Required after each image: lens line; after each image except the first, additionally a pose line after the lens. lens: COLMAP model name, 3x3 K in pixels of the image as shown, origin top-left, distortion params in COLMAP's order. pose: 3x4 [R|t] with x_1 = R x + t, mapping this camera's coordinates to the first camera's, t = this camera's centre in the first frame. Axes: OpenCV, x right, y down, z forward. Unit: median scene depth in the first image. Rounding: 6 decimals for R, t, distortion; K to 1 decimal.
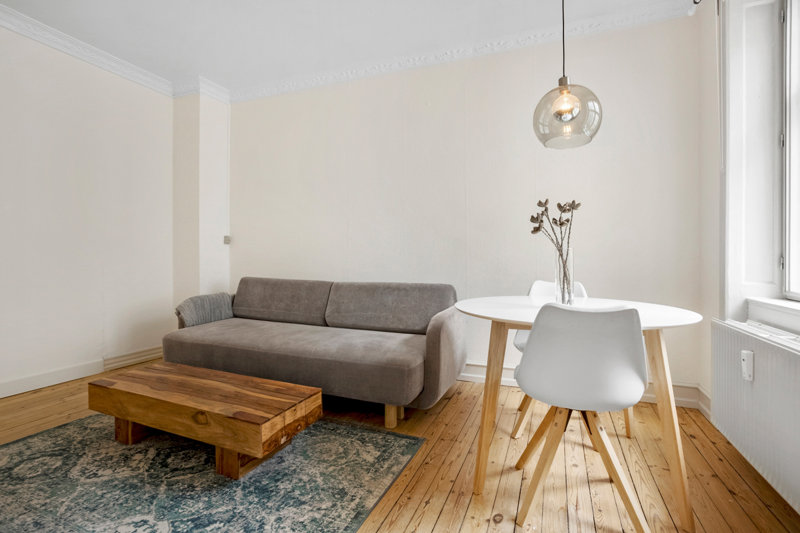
lens RADIAL K [[383.4, 0, 396.1], [0, 383.4, 264.0], [0, 0, 1]] dist [-0.027044, 0.003120]
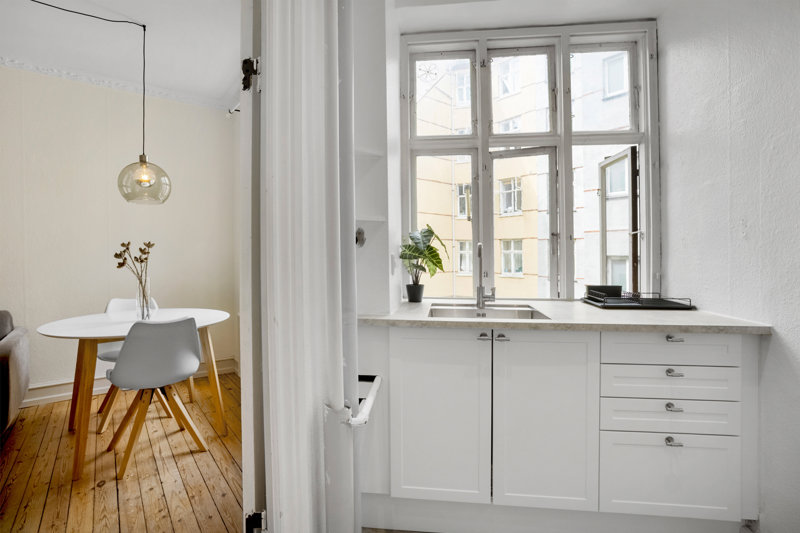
lens RADIAL K [[383.4, 0, 398.7], [0, 383.4, 263.3], [0, 0, 1]] dist [-0.027044, 0.003120]
pose [[0.491961, -0.010398, 0.870555, -0.303392], [0.006855, 0.999944, 0.008069, -0.100735], [-0.870590, 0.001998, 0.492005, -0.489085]]
